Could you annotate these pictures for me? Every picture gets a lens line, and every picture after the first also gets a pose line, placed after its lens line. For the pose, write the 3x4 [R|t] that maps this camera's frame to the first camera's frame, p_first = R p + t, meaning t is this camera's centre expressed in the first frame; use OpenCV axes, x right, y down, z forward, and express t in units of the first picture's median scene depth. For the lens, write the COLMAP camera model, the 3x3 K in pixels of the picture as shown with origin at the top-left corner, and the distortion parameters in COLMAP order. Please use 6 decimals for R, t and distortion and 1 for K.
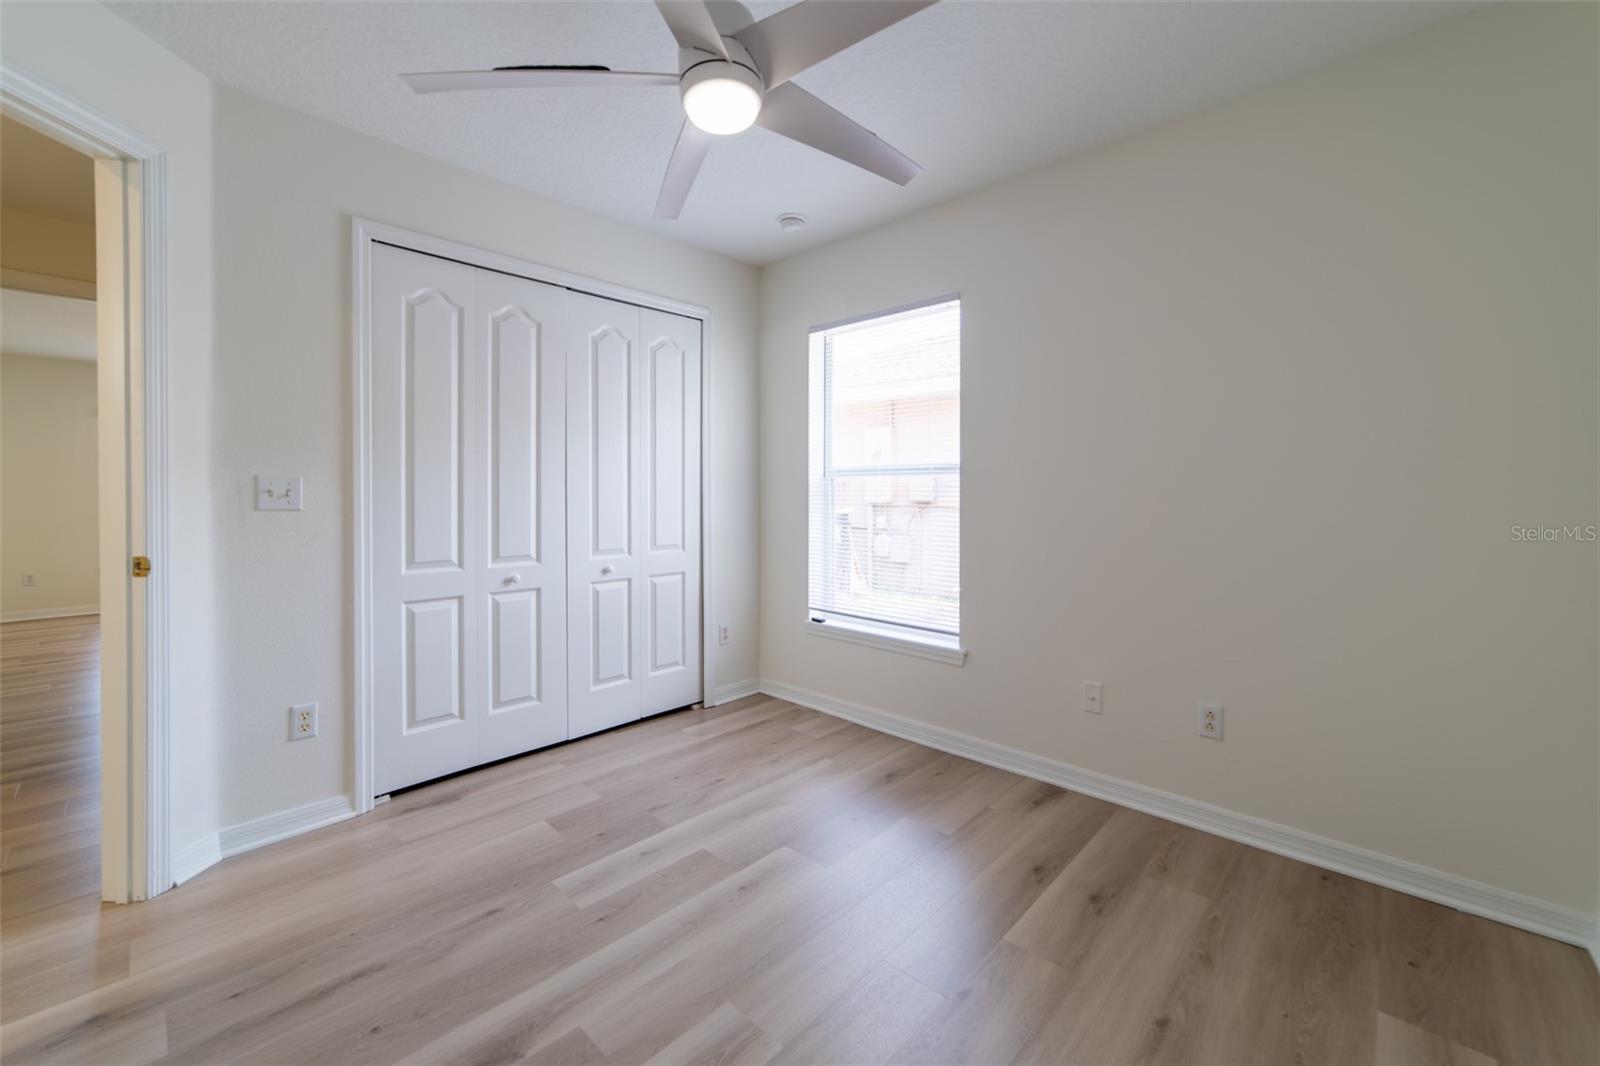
lens RADIAL K [[645.2, 0, 810.1], [0, 645.2, 495.7], [0, 0, 1]] dist [-0.008831, 0.000432]
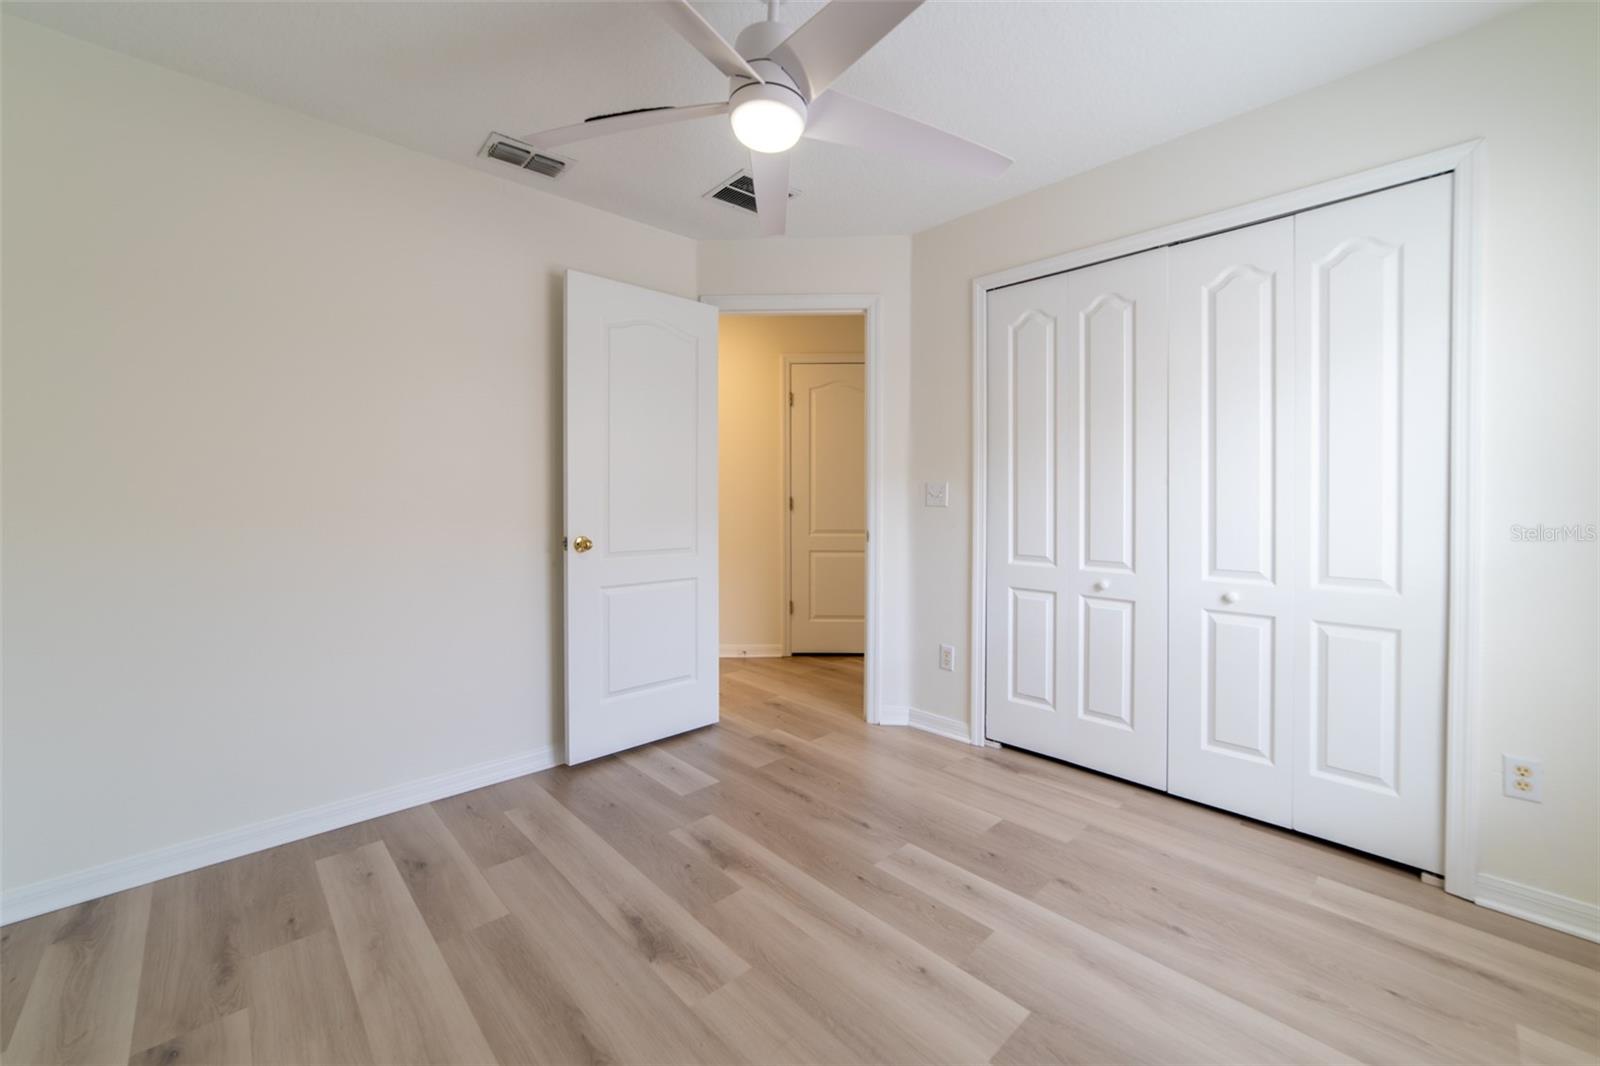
lens RADIAL K [[633.8, 0, 794.0], [0, 633.8, 502.9], [0, 0, 1]] dist [-0.009286, 0.000402]
pose [[-0.067035, 0.011475, -0.997685, 0.585645], [-0.002337, 0.999929, 0.011658, -0.000774], [0.997748, 0.003113, -0.067003, 0.732294]]
